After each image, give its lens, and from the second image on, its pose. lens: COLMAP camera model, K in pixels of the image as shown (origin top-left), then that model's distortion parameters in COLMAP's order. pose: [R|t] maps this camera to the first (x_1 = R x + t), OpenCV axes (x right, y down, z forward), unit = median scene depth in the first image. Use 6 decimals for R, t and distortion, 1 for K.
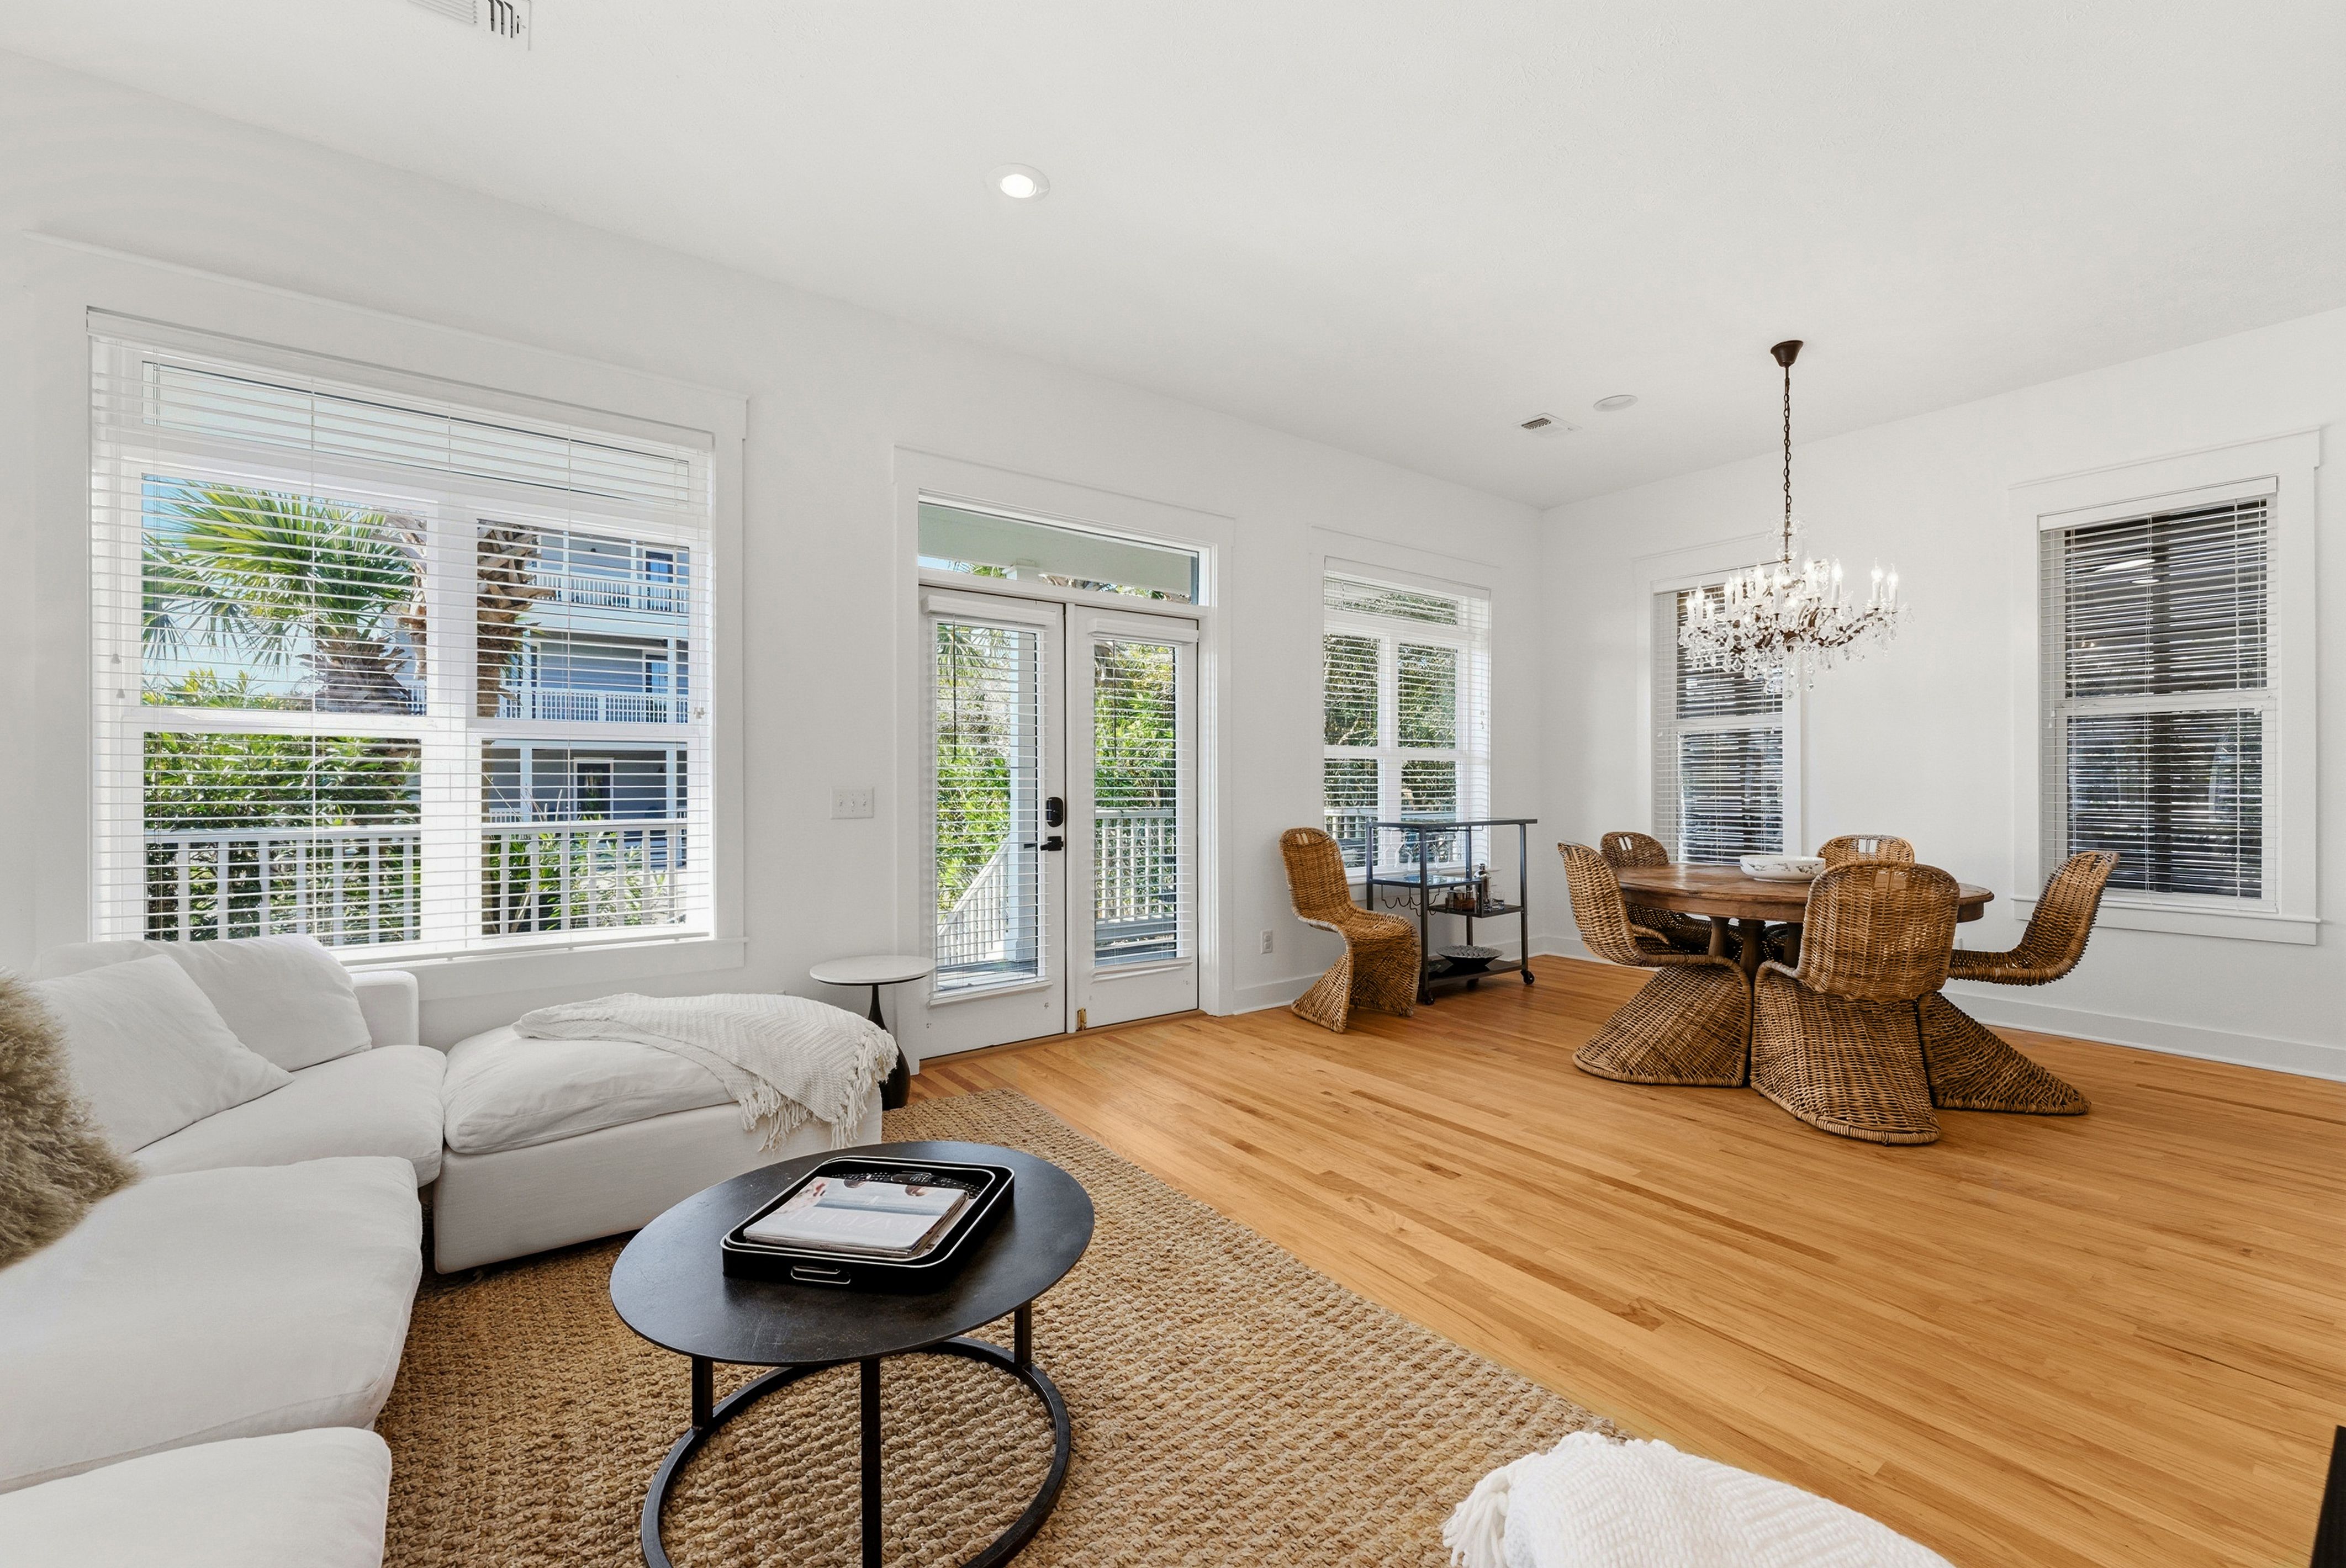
lens RADIAL K [[943.2, 0, 1178.4], [0, 943.2, 781.8], [0, 0, 1]] dist [-0.002533, -0.000079]
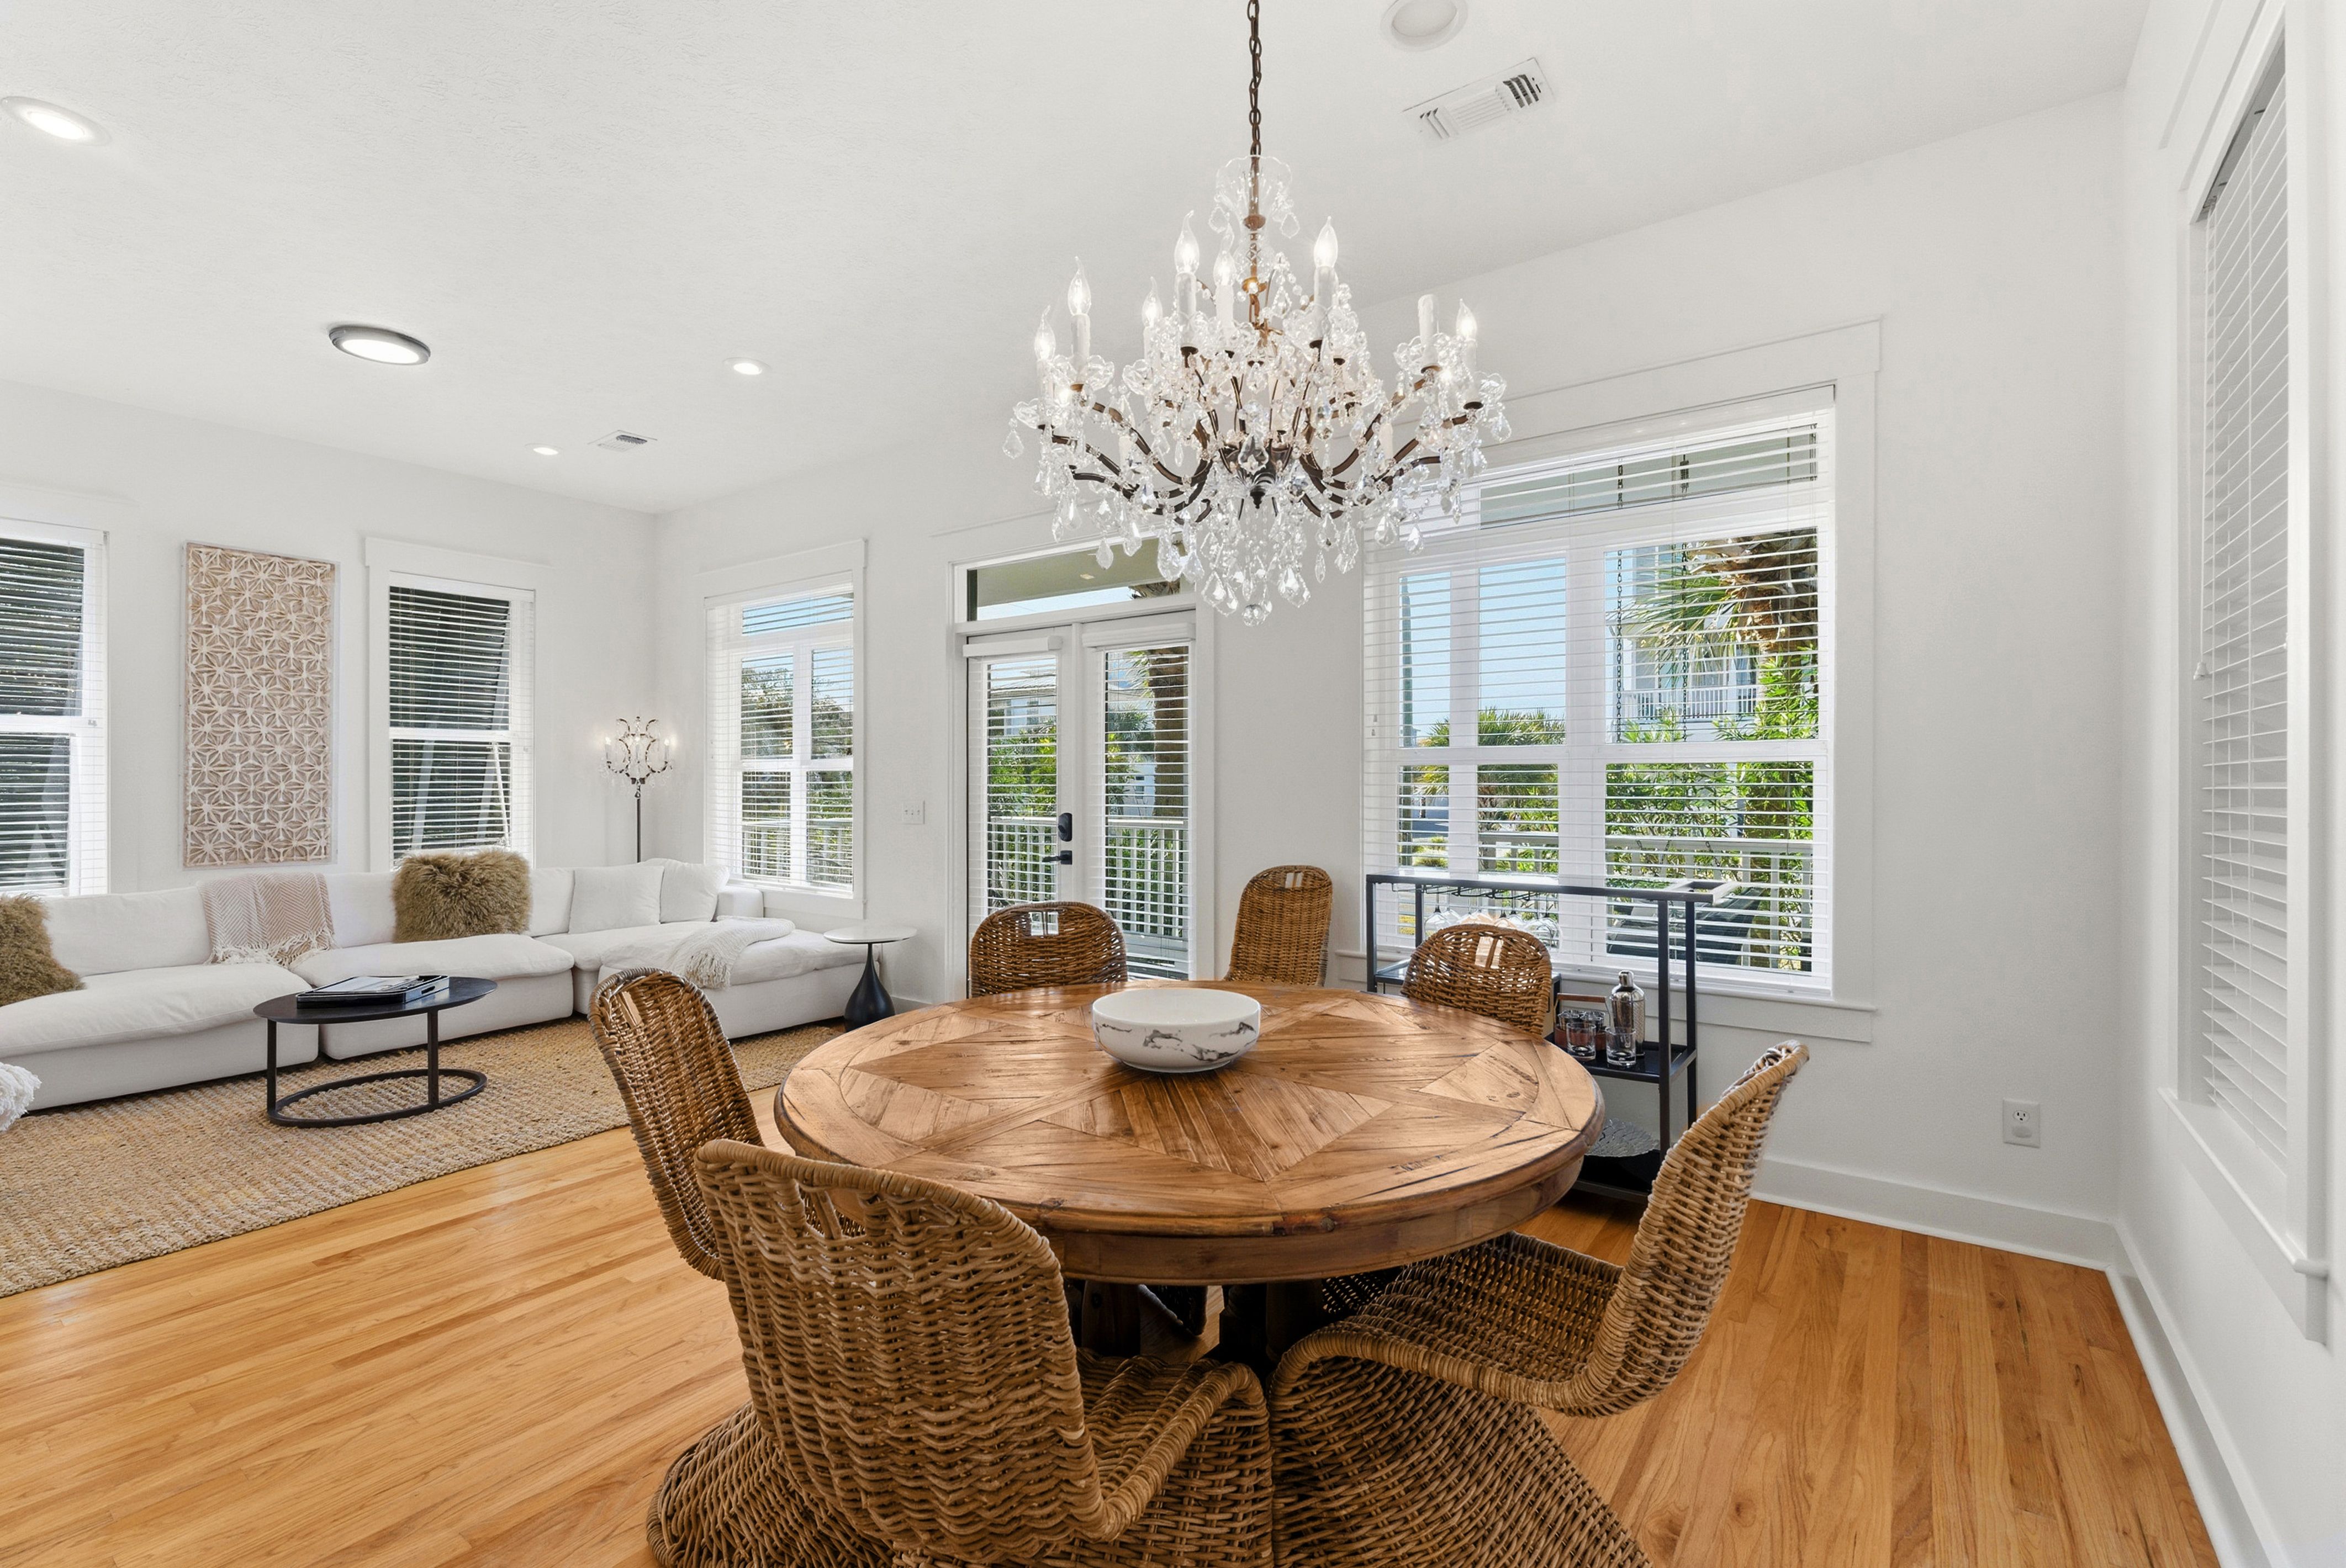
lens RADIAL K [[1002.4, 0, 1169.9], [0, 1002.4, 787.0], [0, 0, 1]] dist [-0.003622, -0.000011]
pose [[0.308225, 0.003429, -0.951307, 1.092129], [-0.000488, 0.999994, 0.003446, -0.018626], [0.951313, -0.000598, 0.308225, 0.875001]]
